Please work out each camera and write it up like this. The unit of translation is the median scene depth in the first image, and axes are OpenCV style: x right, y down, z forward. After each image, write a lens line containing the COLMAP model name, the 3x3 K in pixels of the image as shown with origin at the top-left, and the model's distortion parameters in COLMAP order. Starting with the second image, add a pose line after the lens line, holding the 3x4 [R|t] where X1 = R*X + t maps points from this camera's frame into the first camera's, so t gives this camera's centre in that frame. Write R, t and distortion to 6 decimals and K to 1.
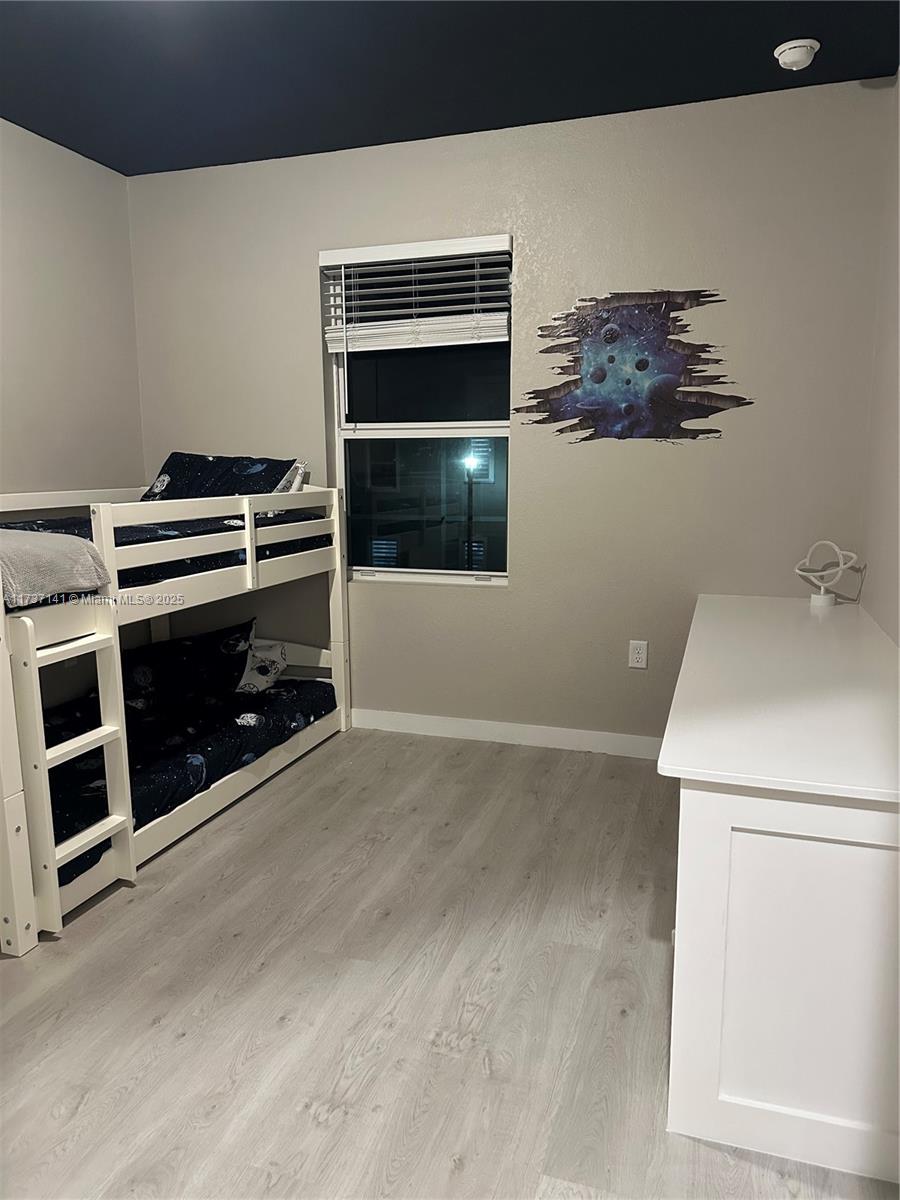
lens RADIAL K [[847.1, 0, 442.6], [0, 847.1, 608.9], [0, 0, 1]] dist [0.061931, -0.074255]
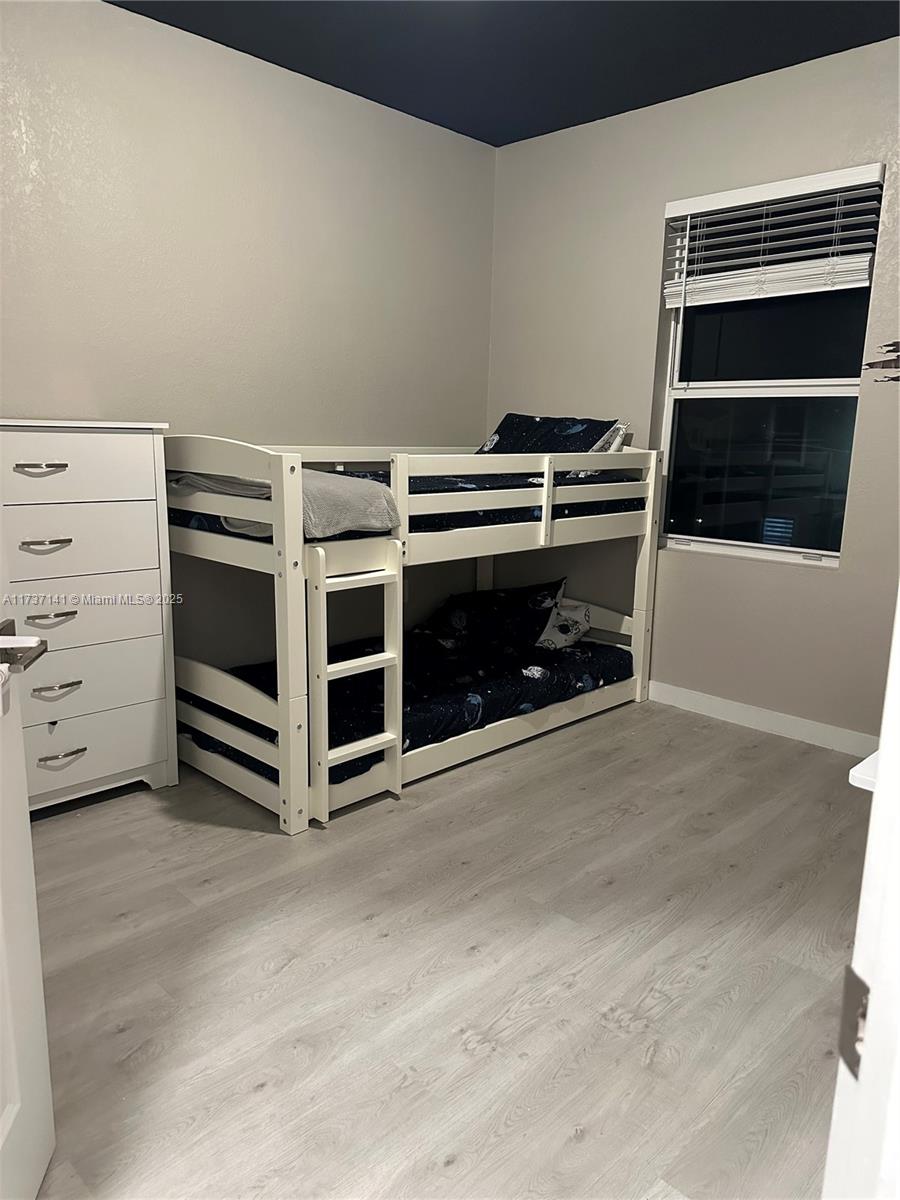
lens RADIAL K [[847.1, 0, 452.3], [0, 847.1, 604.6], [0, 0, 1]] dist [0.061931, -0.074255]
pose [[0.897549, 0.112869, -0.426224, 0.115521], [-0.100712, 0.993606, 0.051037, 0.006589], [0.429259, -0.002882, 0.903177, 0.029251]]
